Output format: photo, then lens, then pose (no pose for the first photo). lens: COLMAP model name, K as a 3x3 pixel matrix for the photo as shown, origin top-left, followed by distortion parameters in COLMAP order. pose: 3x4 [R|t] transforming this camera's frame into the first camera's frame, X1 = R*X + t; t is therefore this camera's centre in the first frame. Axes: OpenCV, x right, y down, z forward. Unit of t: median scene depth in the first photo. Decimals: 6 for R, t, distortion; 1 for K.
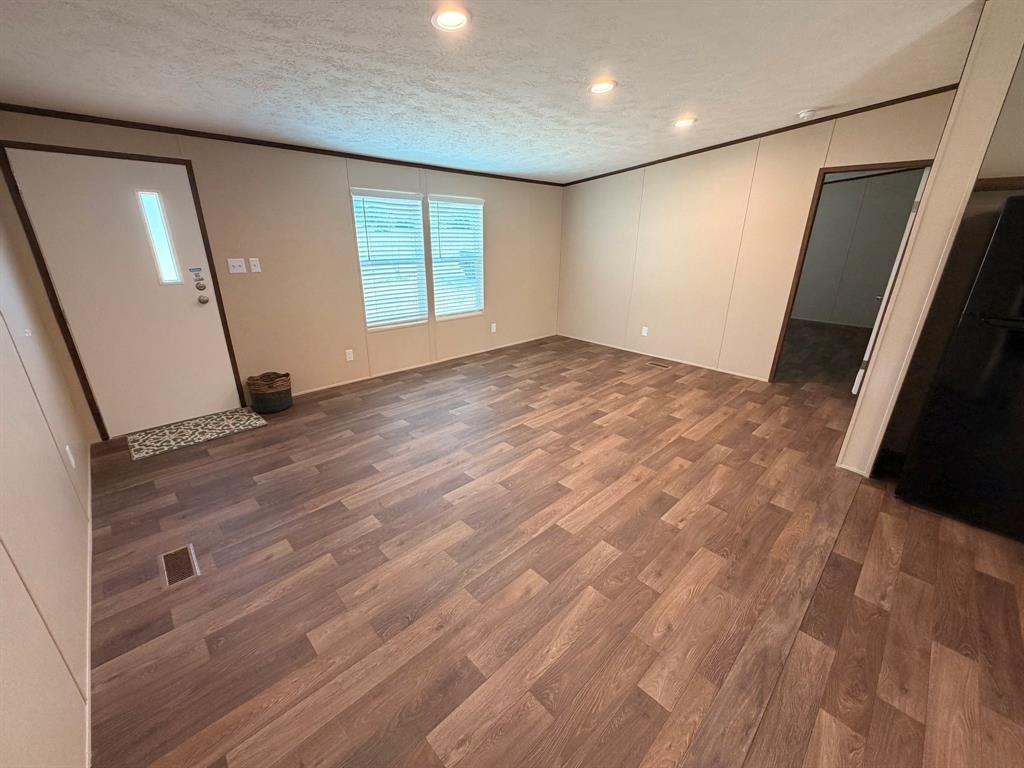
lens RADIAL K [[405.6, 0, 509.0], [0, 405.6, 385.8], [0, 0, 1]] dist [0.000664, 0.000336]
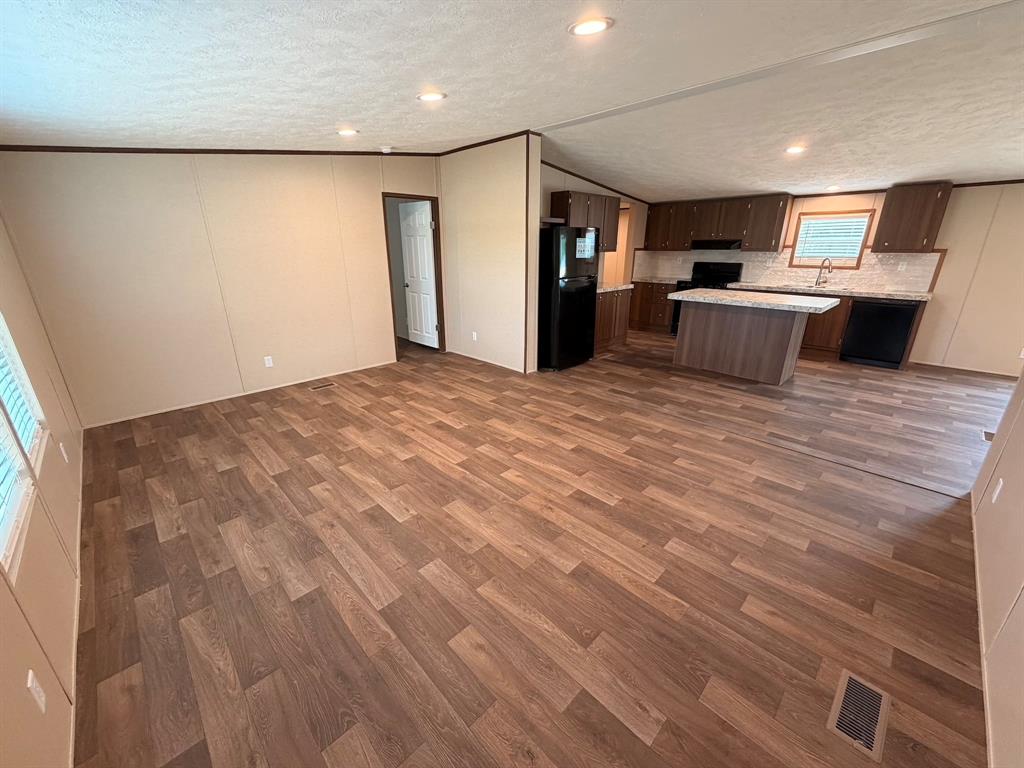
lens RADIAL K [[410.4, 0, 515.0], [0, 410.4, 383.1], [0, 0, 1]] dist [0.003619, 0.000127]
pose [[-0.015372, -0.334073, 0.942422, -0.716940], [0.351117, 0.880705, 0.317923, -0.284751], [-0.936205, 0.335787, 0.103761, 0.718220]]
